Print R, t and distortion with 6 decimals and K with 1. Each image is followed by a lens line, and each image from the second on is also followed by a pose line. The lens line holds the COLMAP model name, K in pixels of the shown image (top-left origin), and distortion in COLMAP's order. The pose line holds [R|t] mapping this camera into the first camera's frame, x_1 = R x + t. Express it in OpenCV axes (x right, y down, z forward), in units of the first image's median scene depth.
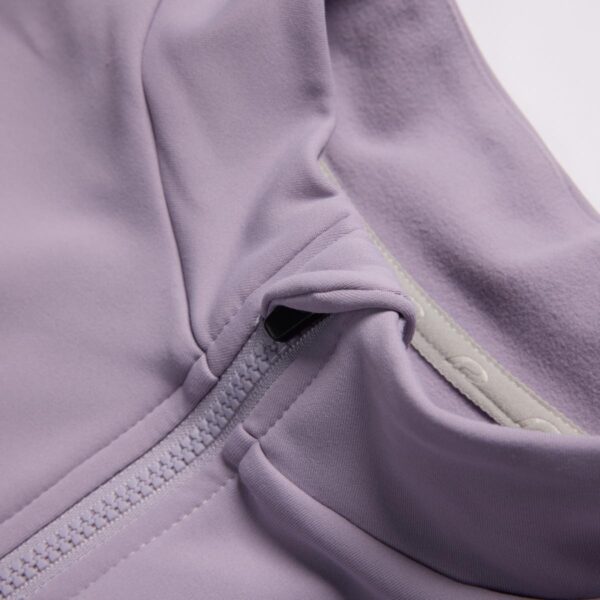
lens RADIAL K [[1641.1, 0, 300.0], [0, 1641.1, 300.0], [0, 0, 1]] dist [-0.067726, 0.464793]
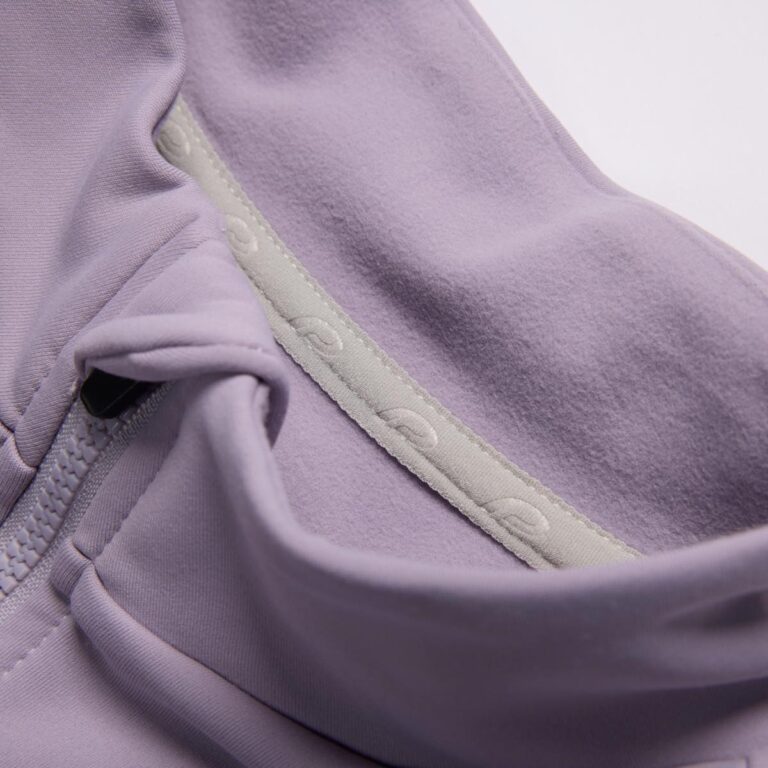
lens RADIAL K [[2100.6, 0, 384.0], [0, 2100.6, 384.0], [0, 0, 1]] dist [-0.067726, 0.464793]
pose [[0.996447, -0.069898, -0.046996, 0.135182], [0.074419, 0.991940, 0.102552, -0.064395], [0.039449, -0.105685, 0.993617, 0.153907]]
